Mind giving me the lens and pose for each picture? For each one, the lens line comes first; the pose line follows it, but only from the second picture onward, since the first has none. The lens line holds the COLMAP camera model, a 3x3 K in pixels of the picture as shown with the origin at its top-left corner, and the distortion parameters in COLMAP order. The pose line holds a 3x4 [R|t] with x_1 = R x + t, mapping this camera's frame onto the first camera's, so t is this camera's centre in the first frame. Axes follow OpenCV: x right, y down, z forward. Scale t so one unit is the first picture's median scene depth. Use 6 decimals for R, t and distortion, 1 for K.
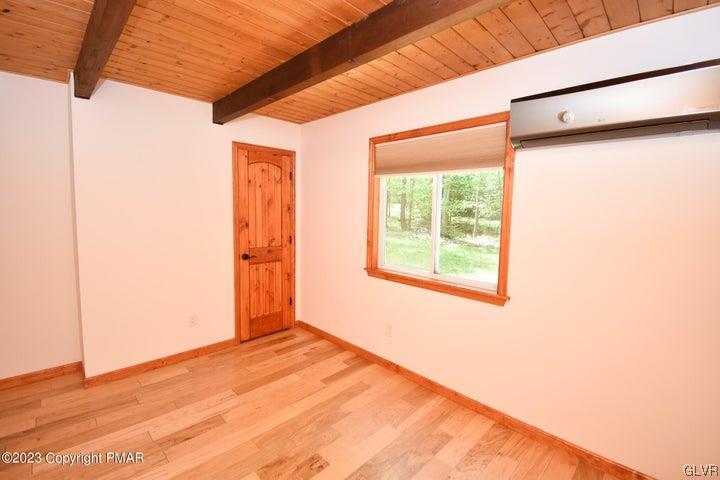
lens RADIAL K [[319.3, 0, 362.0], [0, 319.3, 235.4], [0, 0, 1]] dist [0.026701, -0.027065]
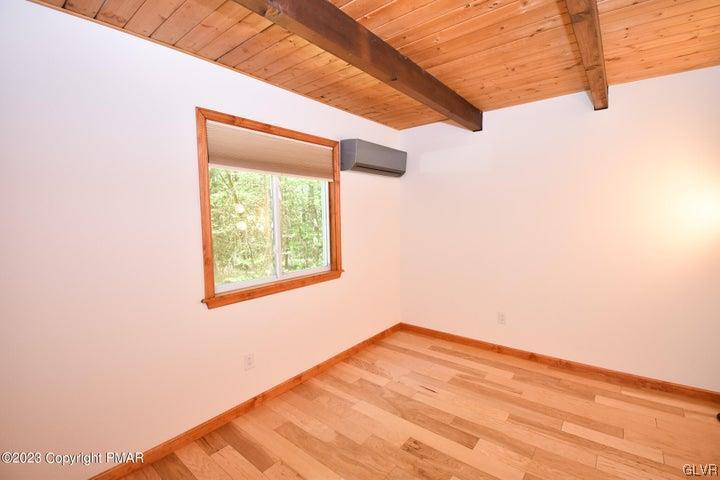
lens RADIAL K [[319.3, 0, 362.0], [0, 319.3, 235.4], [0, 0, 1]] dist [0.026701, -0.027065]
pose [[-0.105715, -0.078095, 0.991325, -0.900627], [0.103598, 0.990622, 0.089087, -0.075004], [-0.988985, 0.112117, -0.096633, 0.952143]]
